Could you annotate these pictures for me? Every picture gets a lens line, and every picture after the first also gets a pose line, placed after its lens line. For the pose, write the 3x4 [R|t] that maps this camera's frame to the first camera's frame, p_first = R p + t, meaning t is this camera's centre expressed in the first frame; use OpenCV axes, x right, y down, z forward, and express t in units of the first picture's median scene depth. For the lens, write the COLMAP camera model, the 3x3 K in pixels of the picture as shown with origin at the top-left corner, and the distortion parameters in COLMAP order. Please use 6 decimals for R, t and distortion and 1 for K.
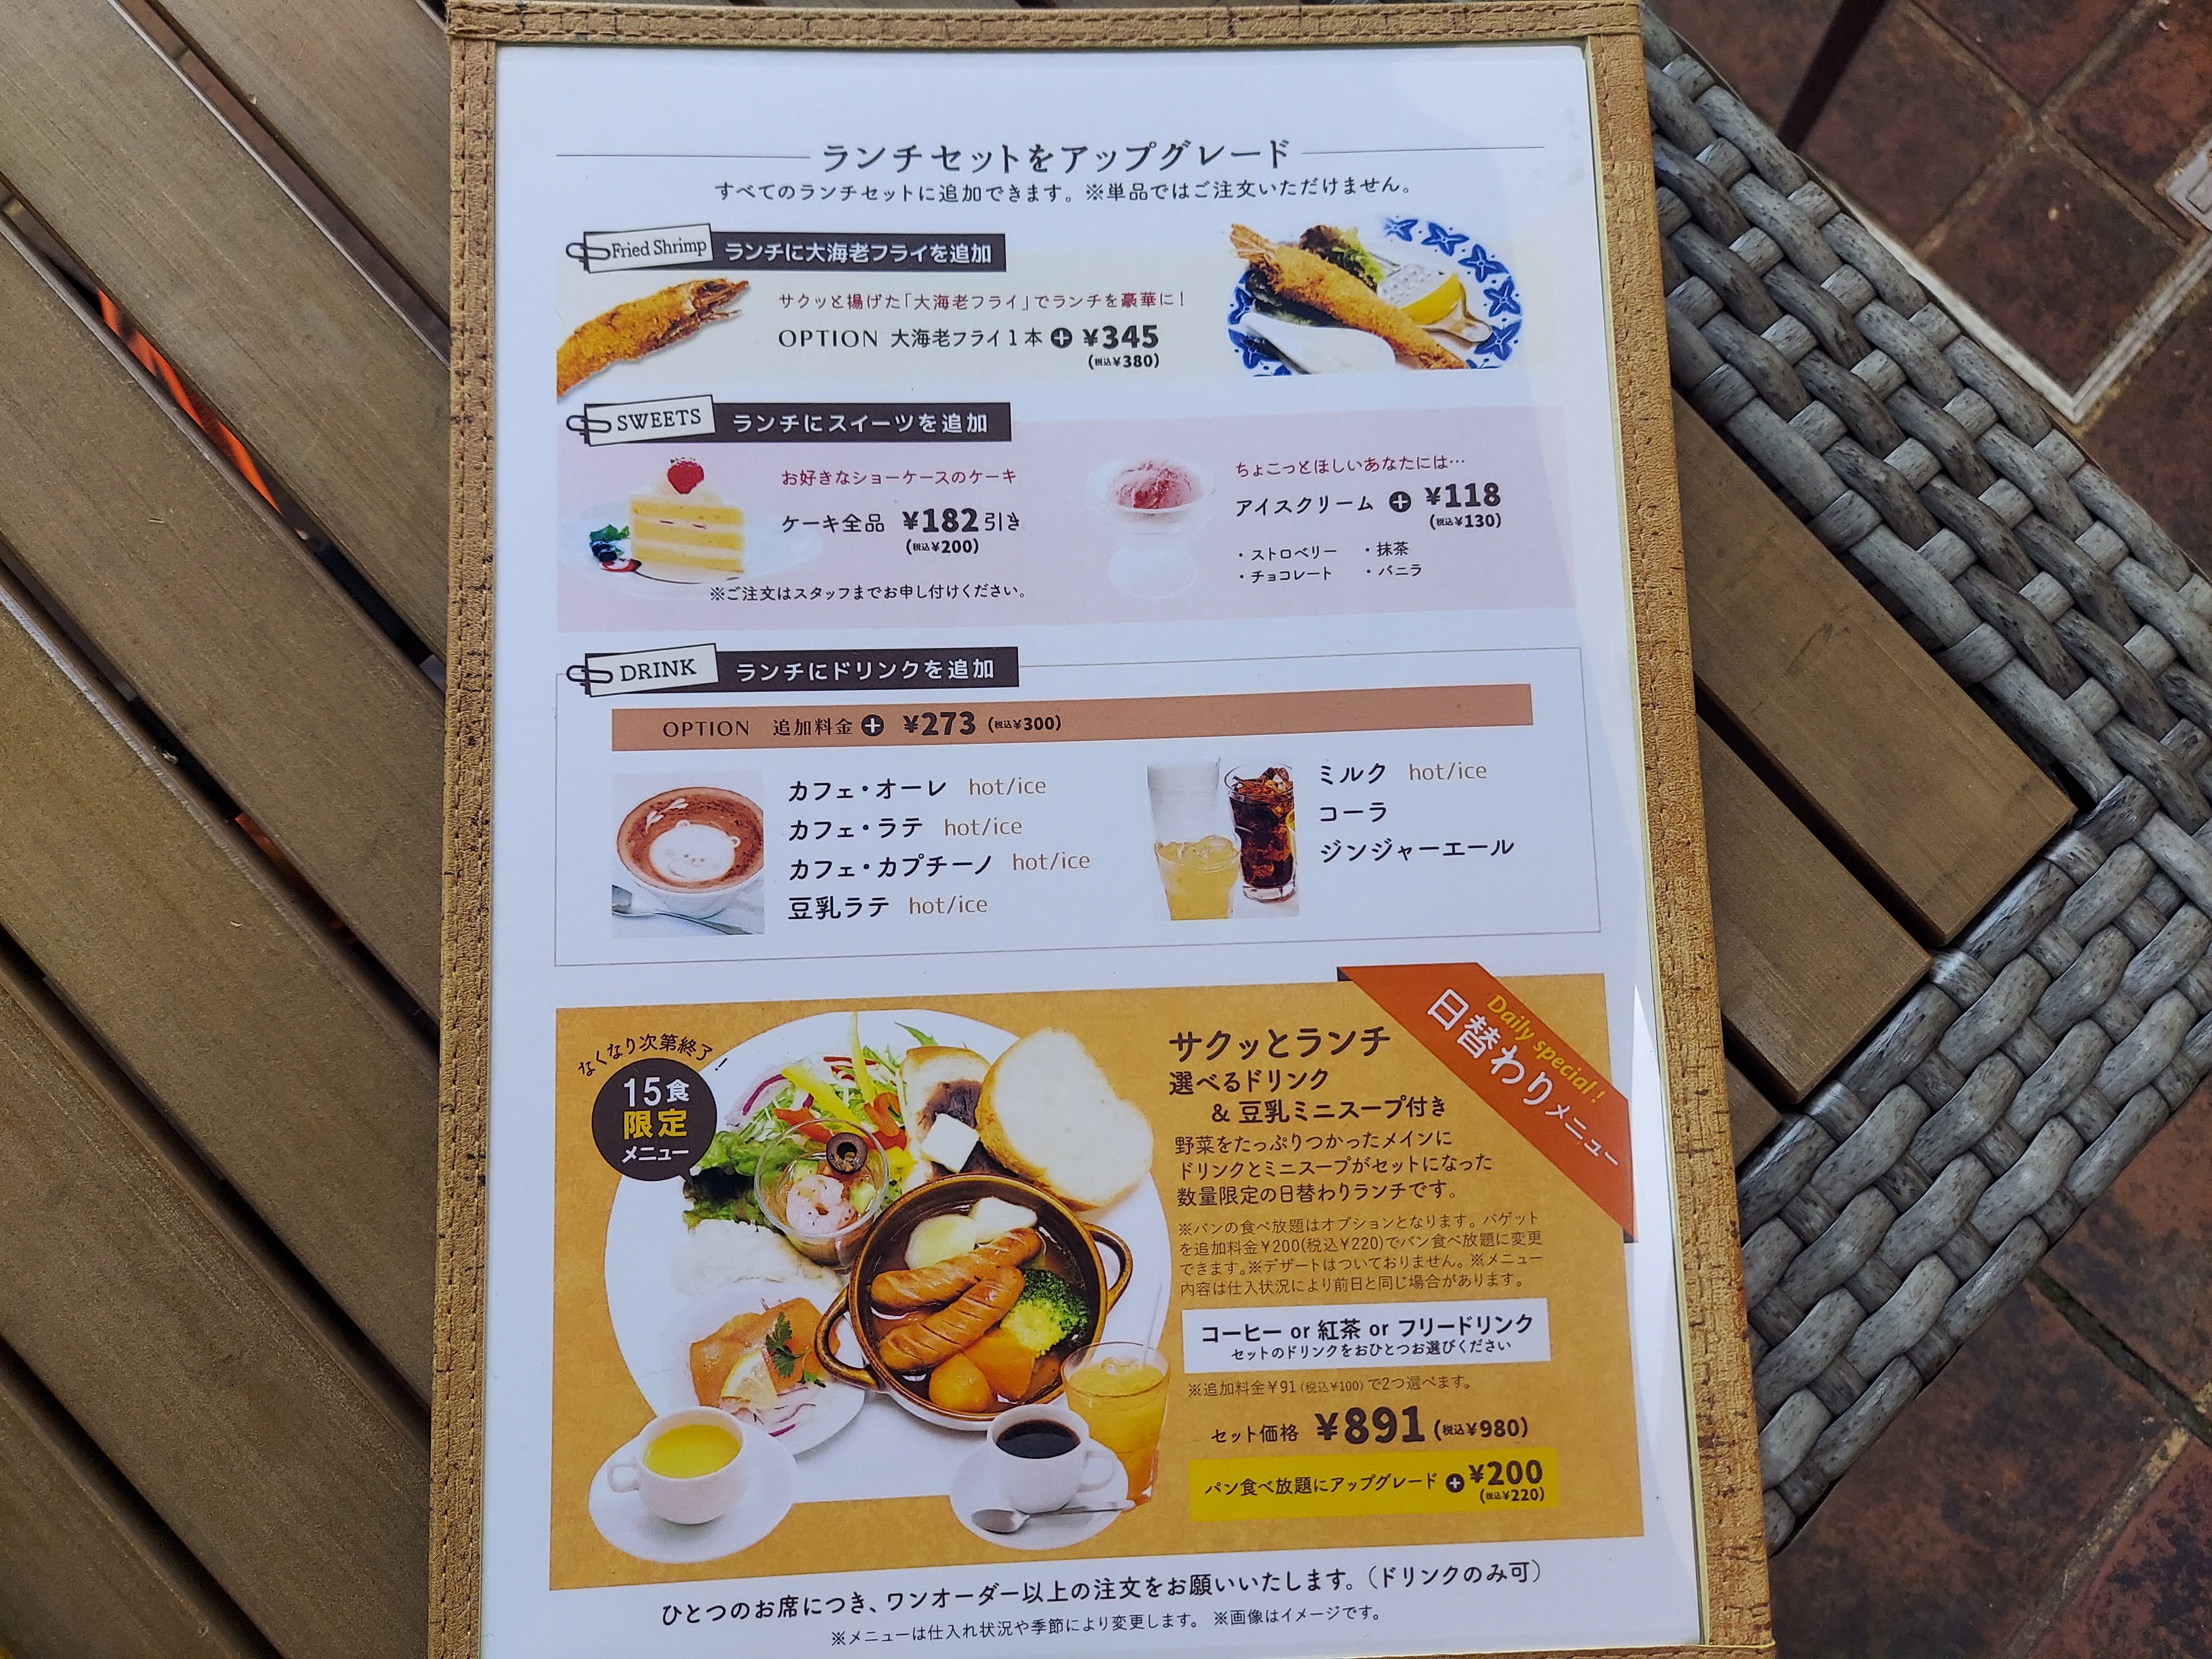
lens RADIAL K [[1634.4, 0, 1106.9], [0, 1634.4, 825.3], [0, 0, 1]] dist [0.013014, 0.002429]
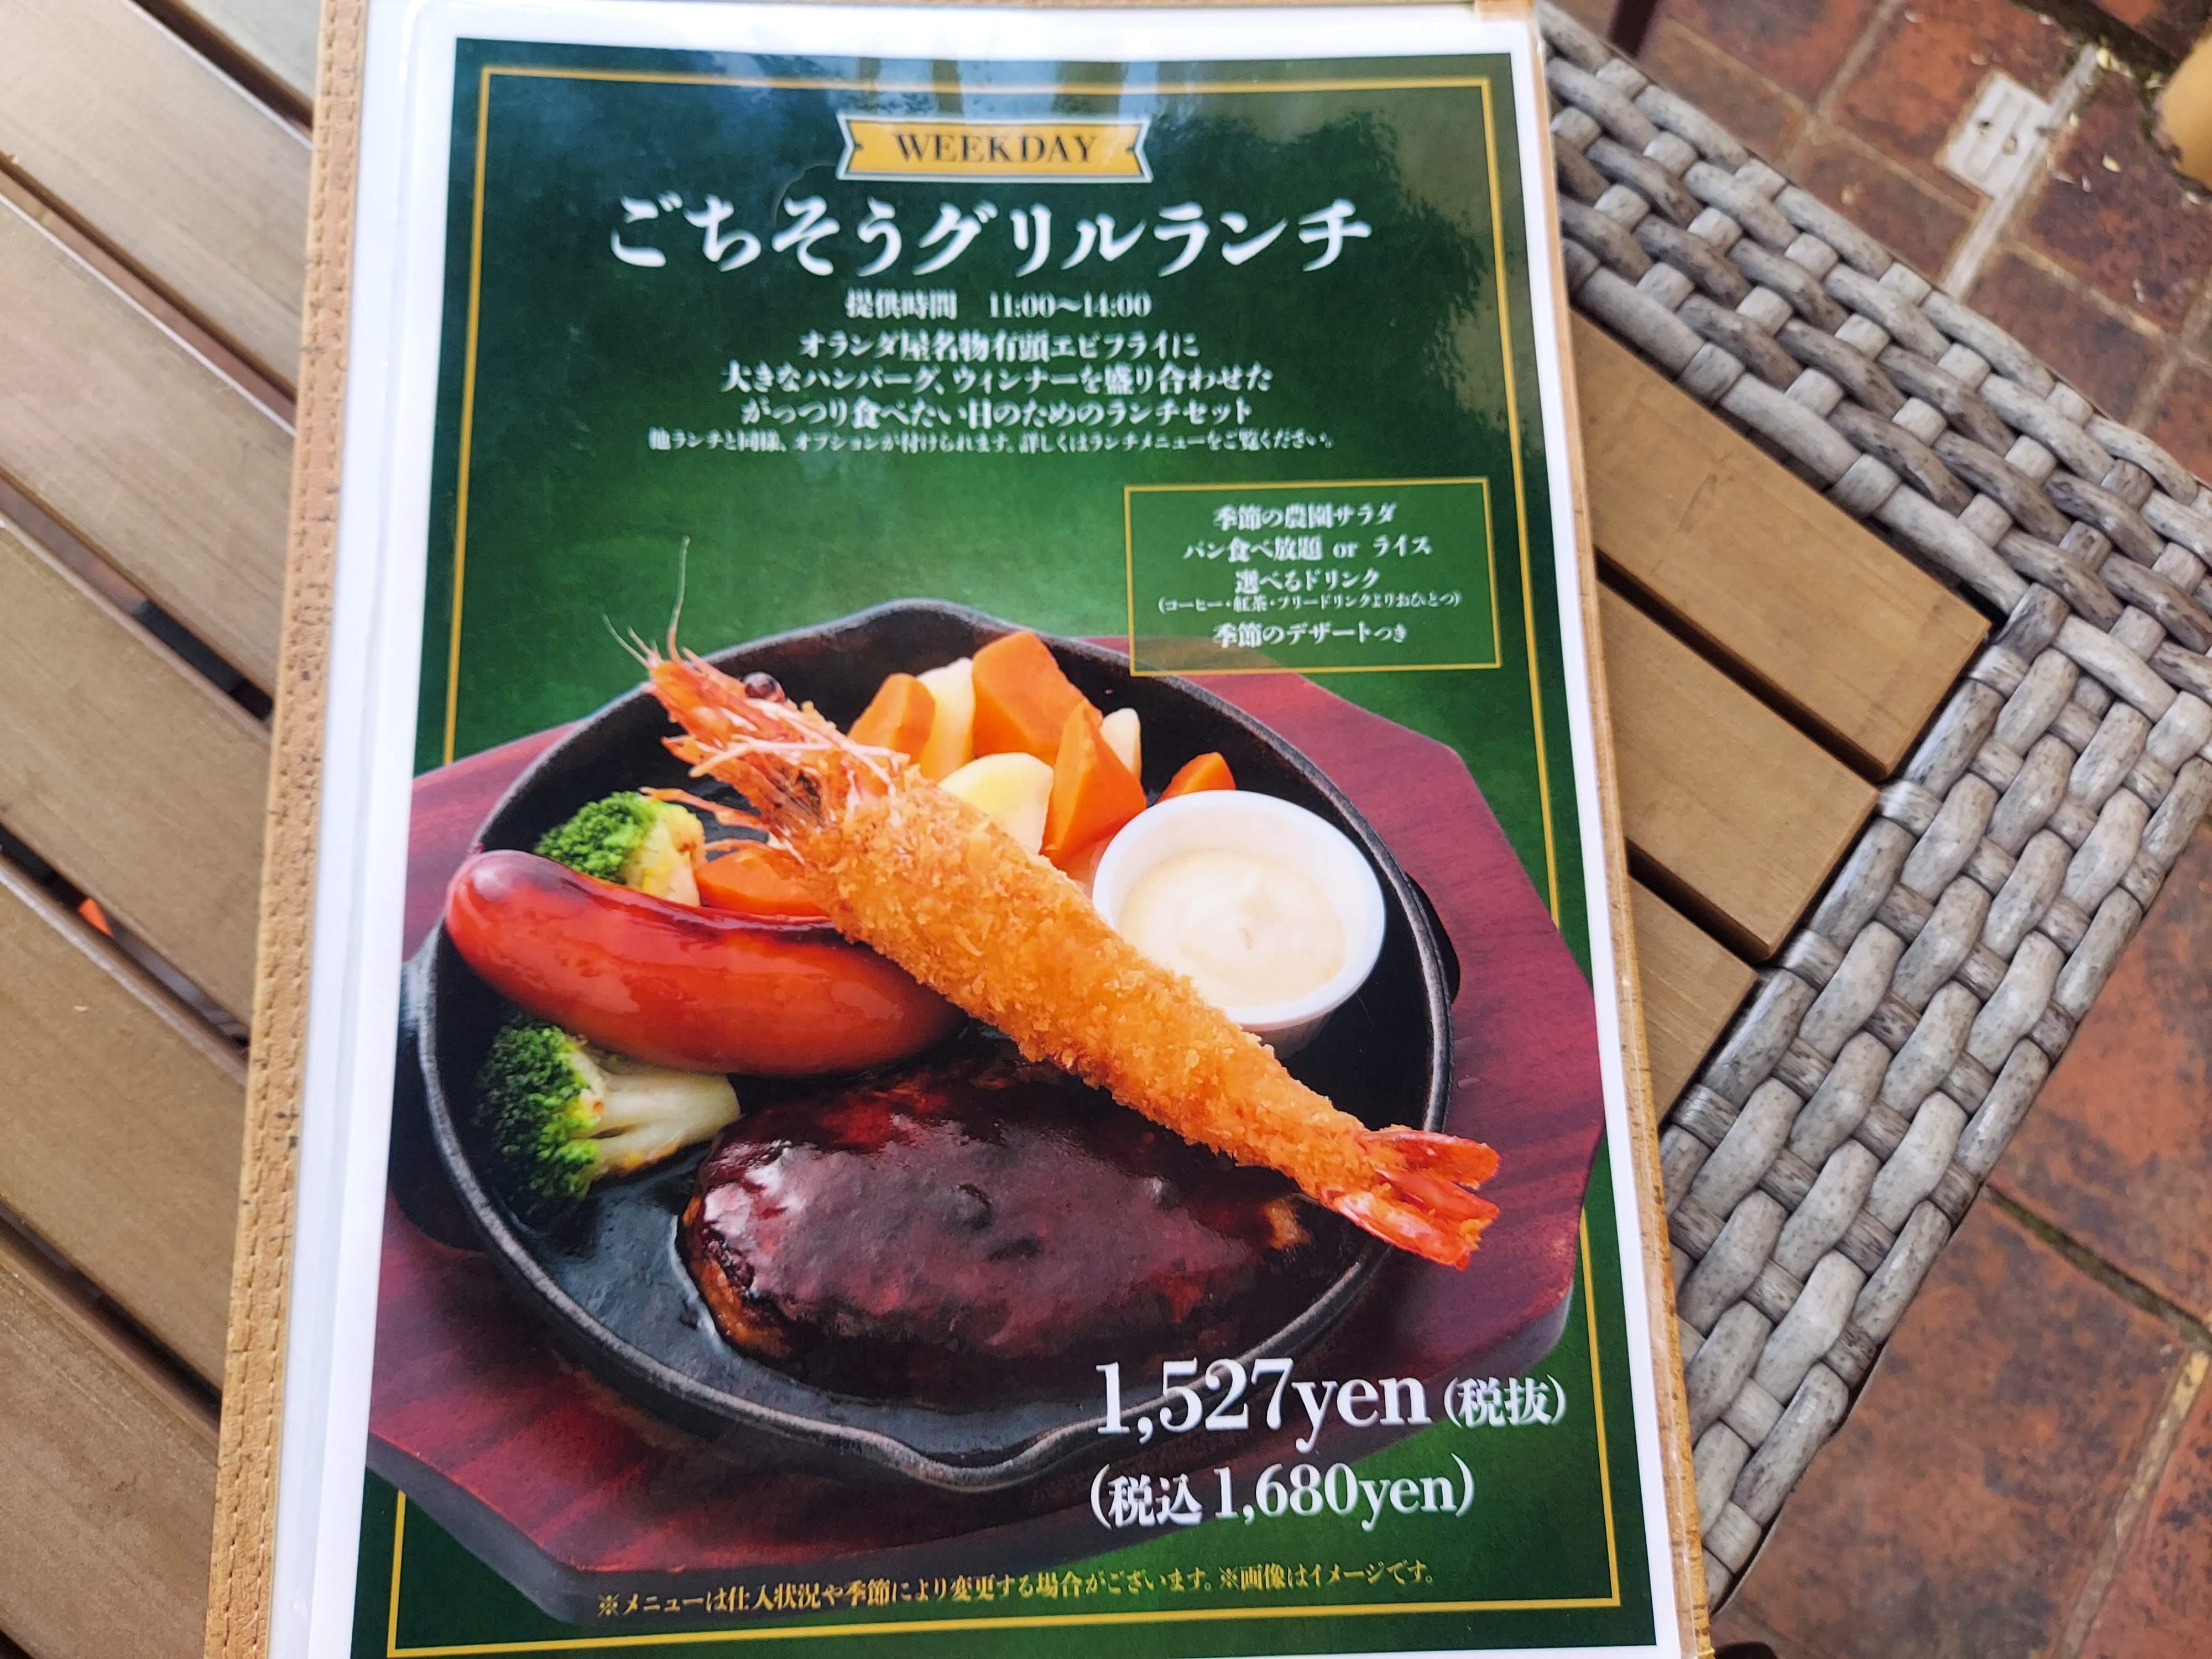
lens RADIAL K [[1634.4, 0, 1103.8], [0, 1634.4, 833.7], [0, 0, 1]] dist [0.013014, 0.002429]
pose [[0.987764, -0.147585, 0.050409, -0.001052], [0.151100, 0.985670, -0.074995, 0.106624], [-0.038618, 0.081694, 0.995909, 0.053553]]
